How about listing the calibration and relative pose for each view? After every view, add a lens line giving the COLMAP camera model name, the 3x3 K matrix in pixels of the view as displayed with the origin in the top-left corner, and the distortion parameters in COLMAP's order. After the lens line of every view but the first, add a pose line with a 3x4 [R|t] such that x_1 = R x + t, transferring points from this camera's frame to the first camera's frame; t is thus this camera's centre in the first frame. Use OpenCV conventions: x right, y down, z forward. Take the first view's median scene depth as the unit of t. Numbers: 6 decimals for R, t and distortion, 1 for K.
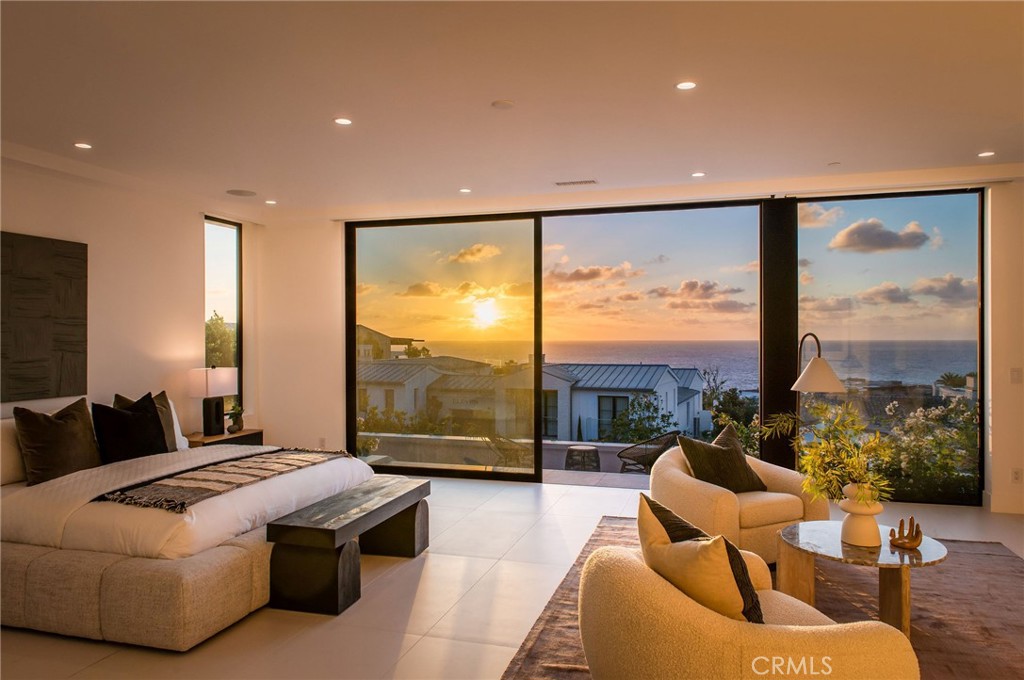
lens RADIAL K [[695.3, 0, 515.5], [0, 695.3, 341.3], [0, 0, 1]] dist [0.000568, -0.001968]
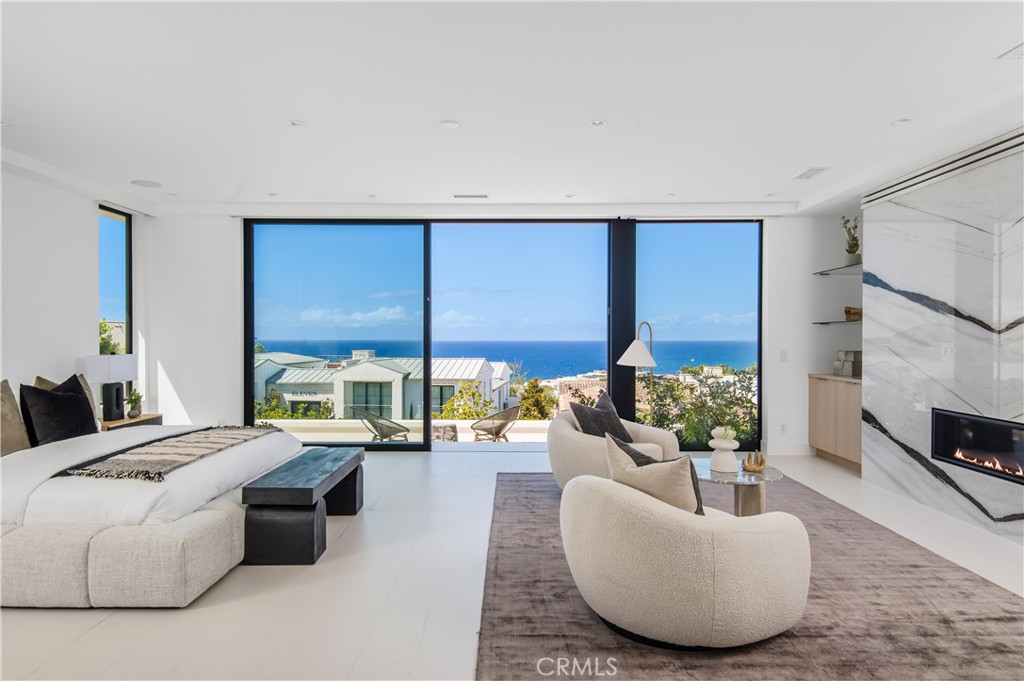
lens RADIAL K [[612.9, 0, 508.6], [0, 612.9, 338.0], [0, 0, 1]] dist [0.001170, 0.000199]
pose [[0.959826, 0.002906, 0.280582, -0.175286], [-0.001346, 0.999983, -0.005750, 0.025562], [-0.280594, 0.005141, 0.959813, -0.029803]]
